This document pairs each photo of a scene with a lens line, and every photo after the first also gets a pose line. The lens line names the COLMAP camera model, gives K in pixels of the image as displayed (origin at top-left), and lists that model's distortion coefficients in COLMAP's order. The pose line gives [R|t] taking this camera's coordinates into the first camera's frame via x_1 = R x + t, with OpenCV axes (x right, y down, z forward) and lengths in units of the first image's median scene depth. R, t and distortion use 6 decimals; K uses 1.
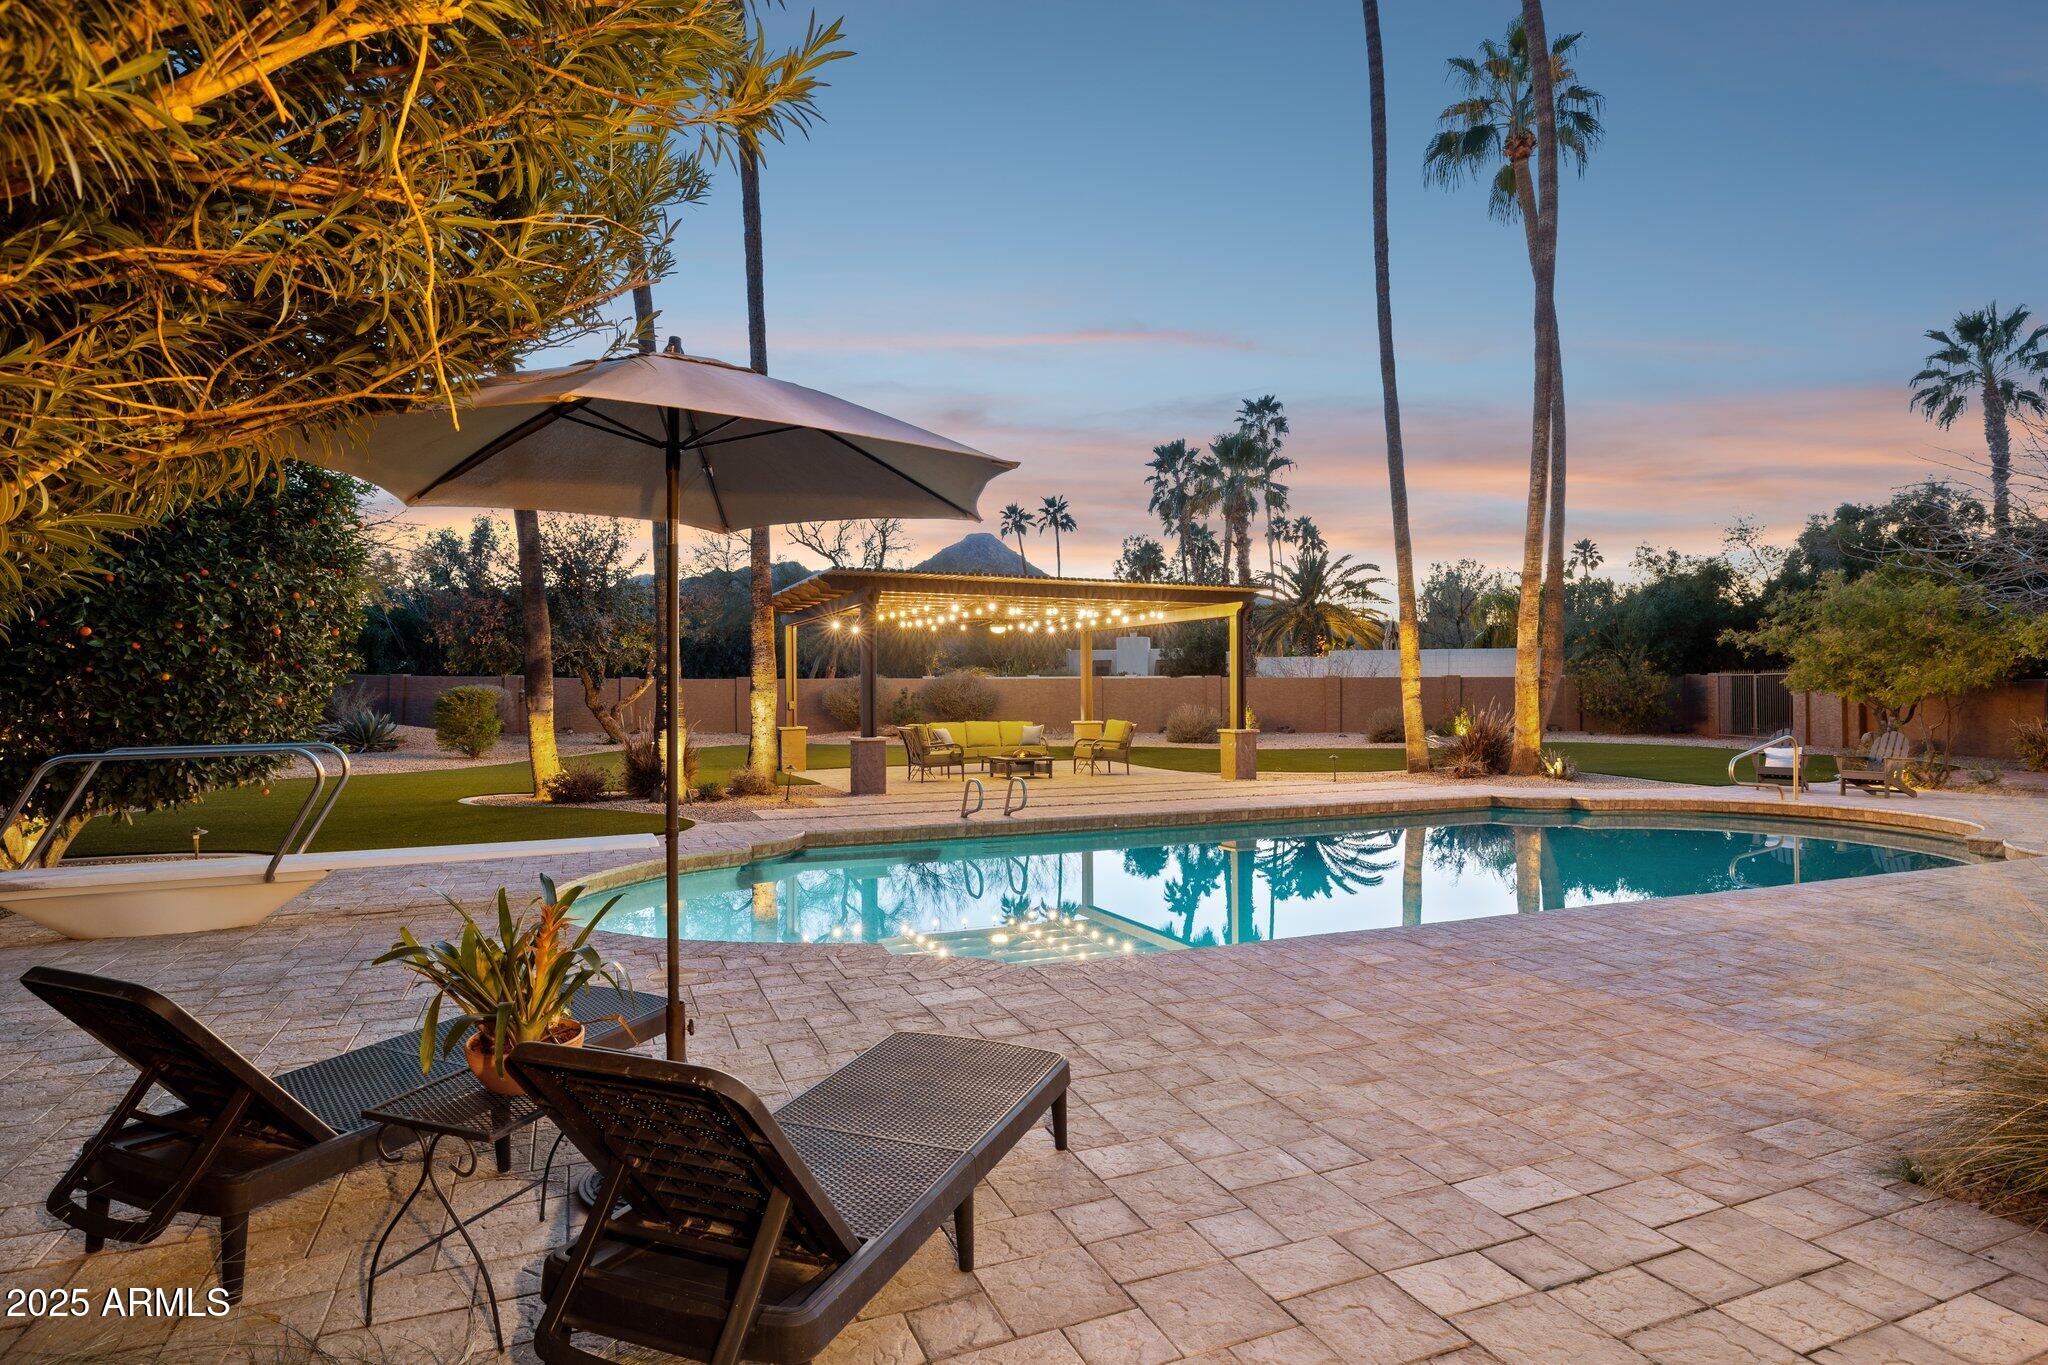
lens RADIAL K [[1101.1, 0, 1020.0], [0, 1101.1, 681.3], [0, 0, 1]] dist [0.001033, -0.003901]
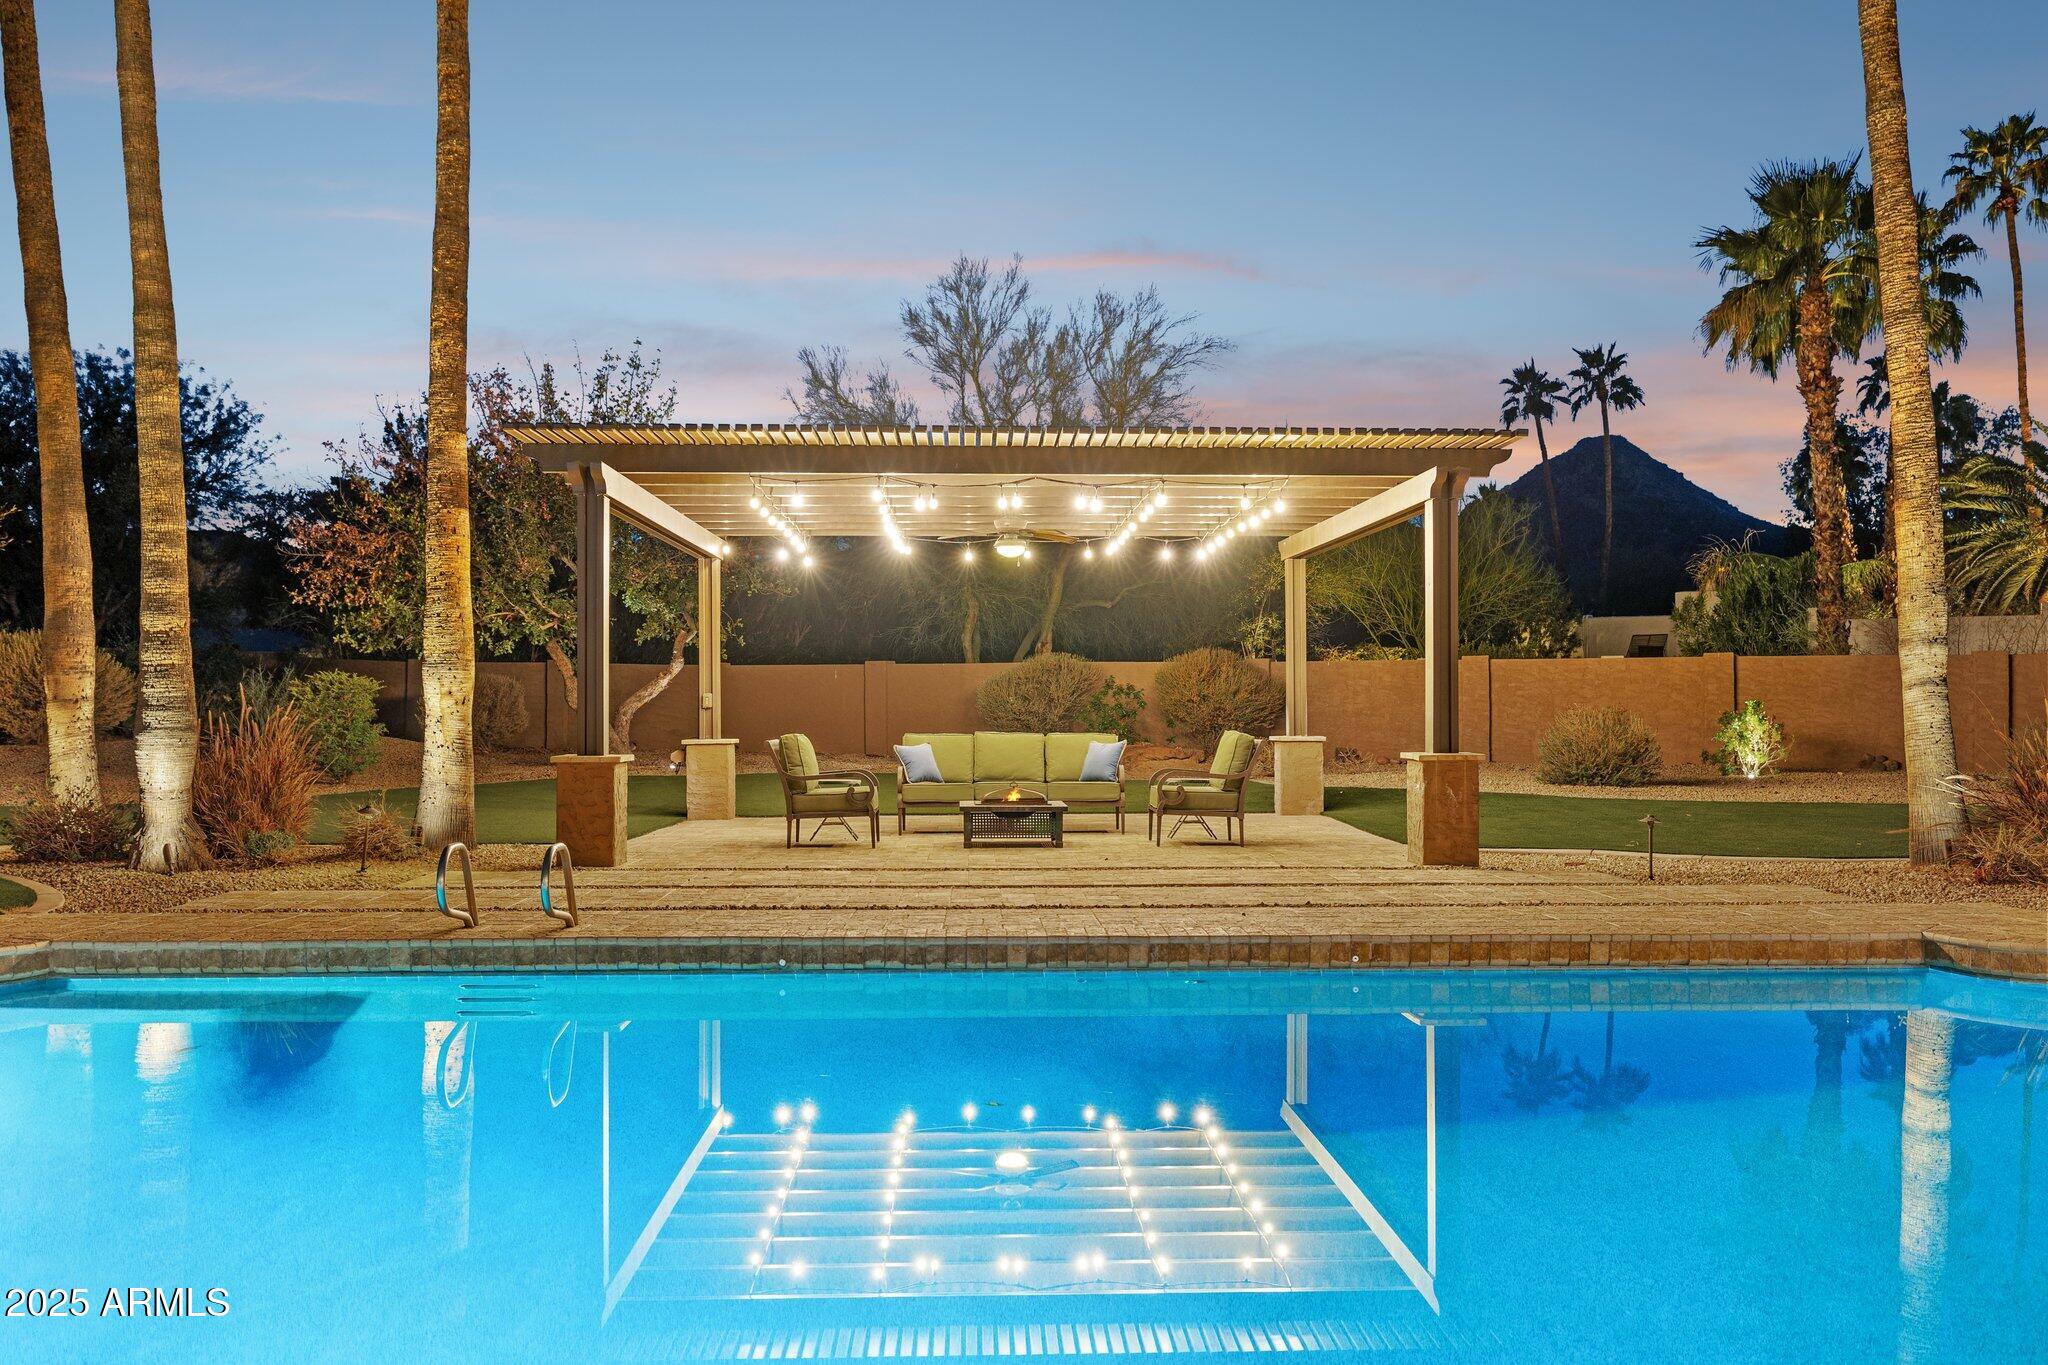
lens RADIAL K [[1709.9, 0, 1021.3], [0, 1709.9, 696.9], [0, 0, 1]] dist [0.003018, 0.003264]
pose [[0.931346, 0.002863, -0.364124, 0.307985], [0.000225, 0.999964, 0.008440, 0.015512], [0.364135, -0.007943, 0.931312, 0.308854]]
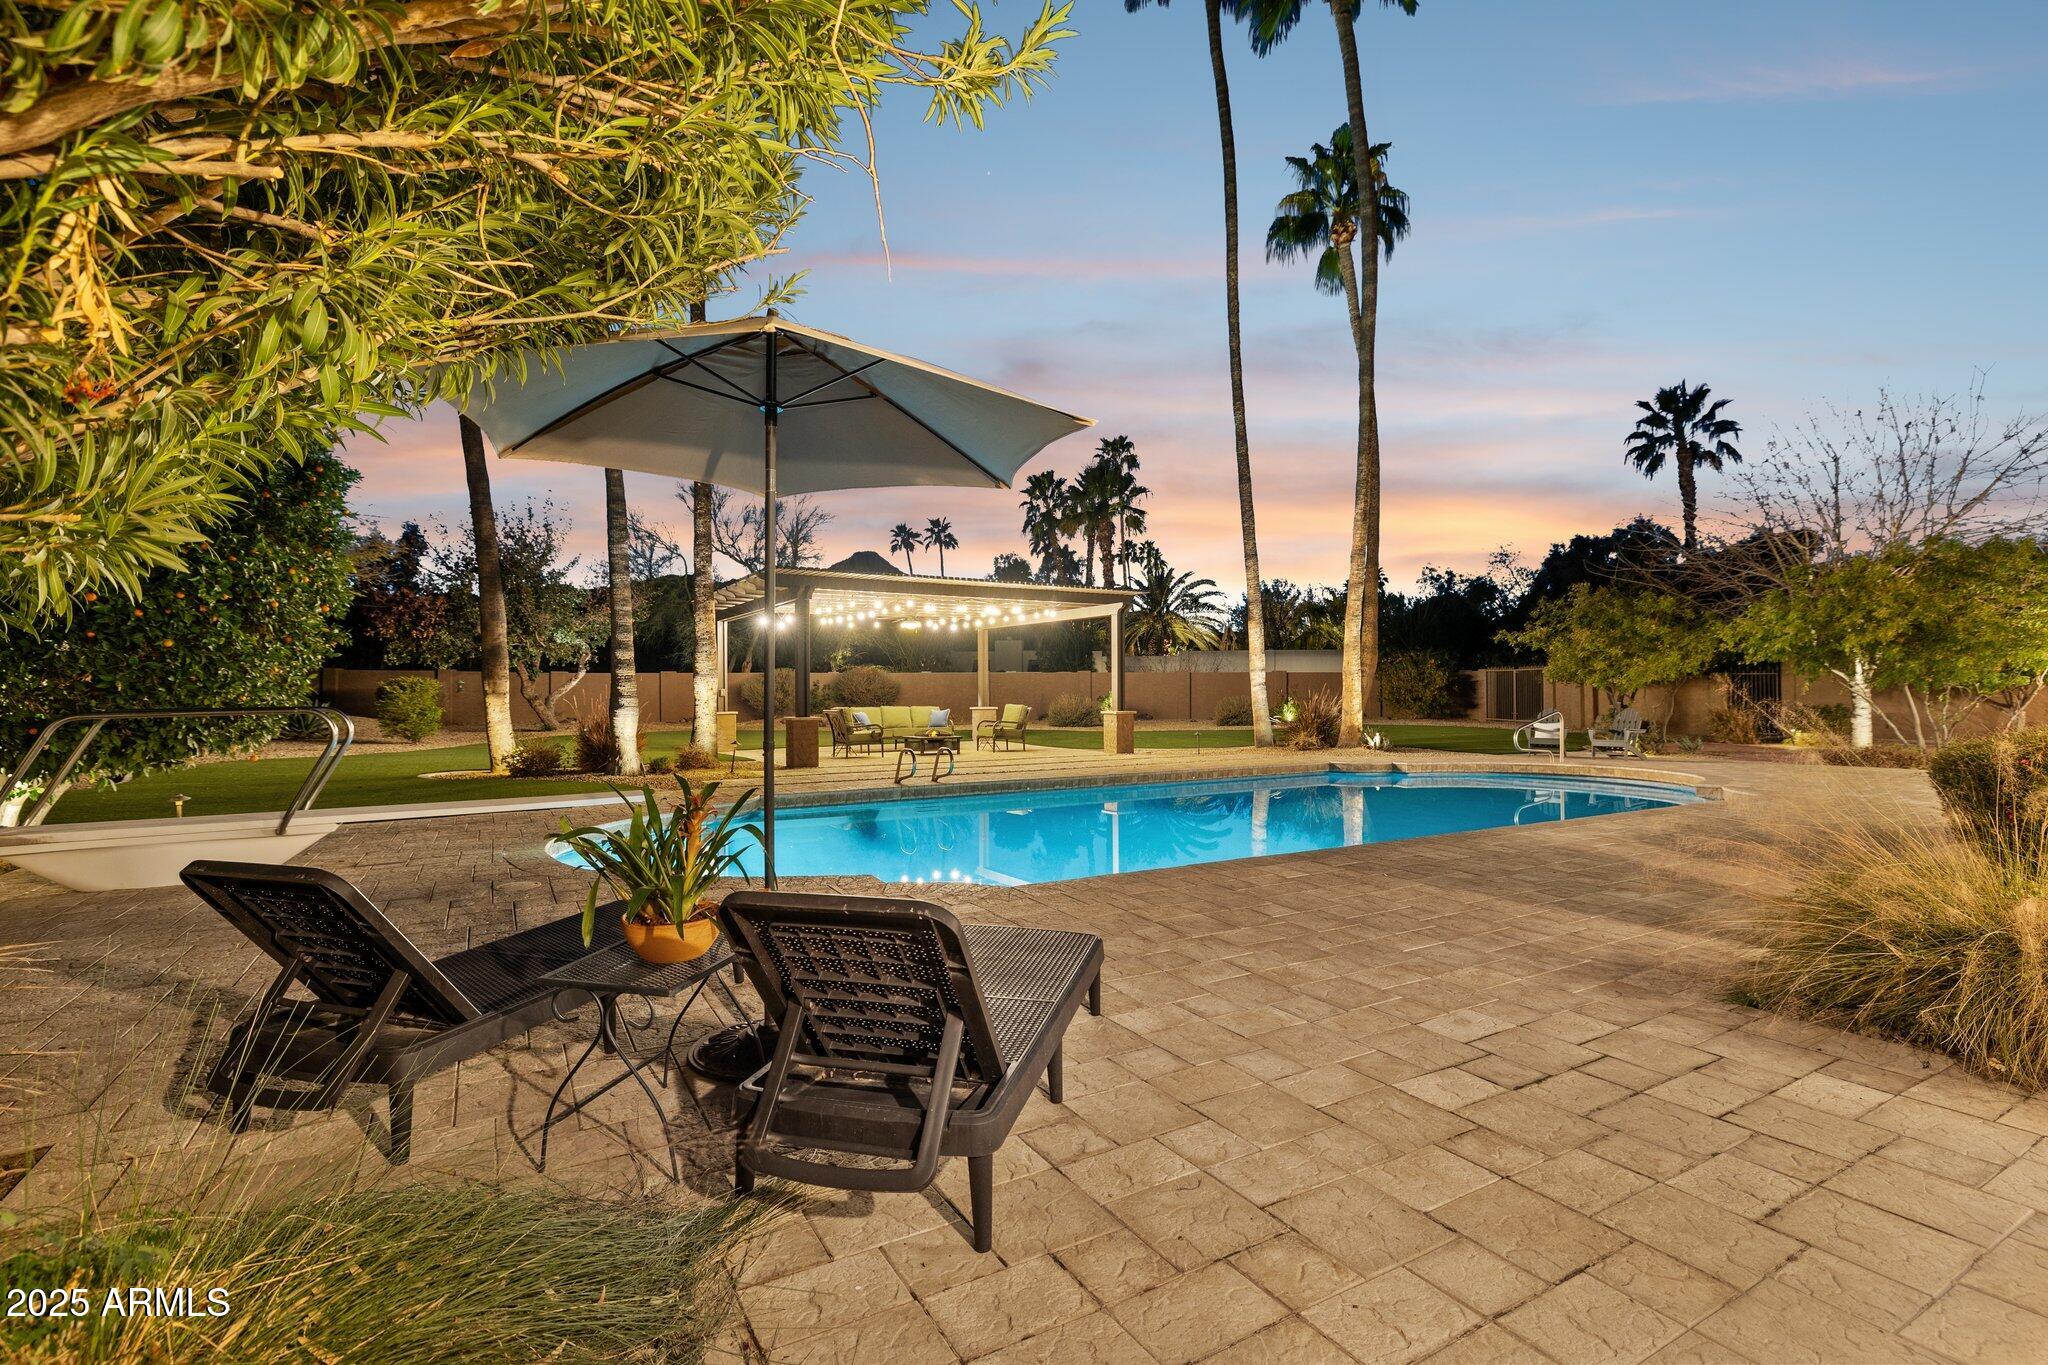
lens RADIAL K [[958.6, 0, 1024.0], [0, 958.6, 683.7], [0, 0, 1]] dist [-0.010397, 0.002140]
pose [[0.991699, 0.000726, 0.128576, -0.035692], [-0.000862, 0.999999, 0.000998, 0.014002], [-0.128575, -0.001101, 0.991699, -0.002049]]
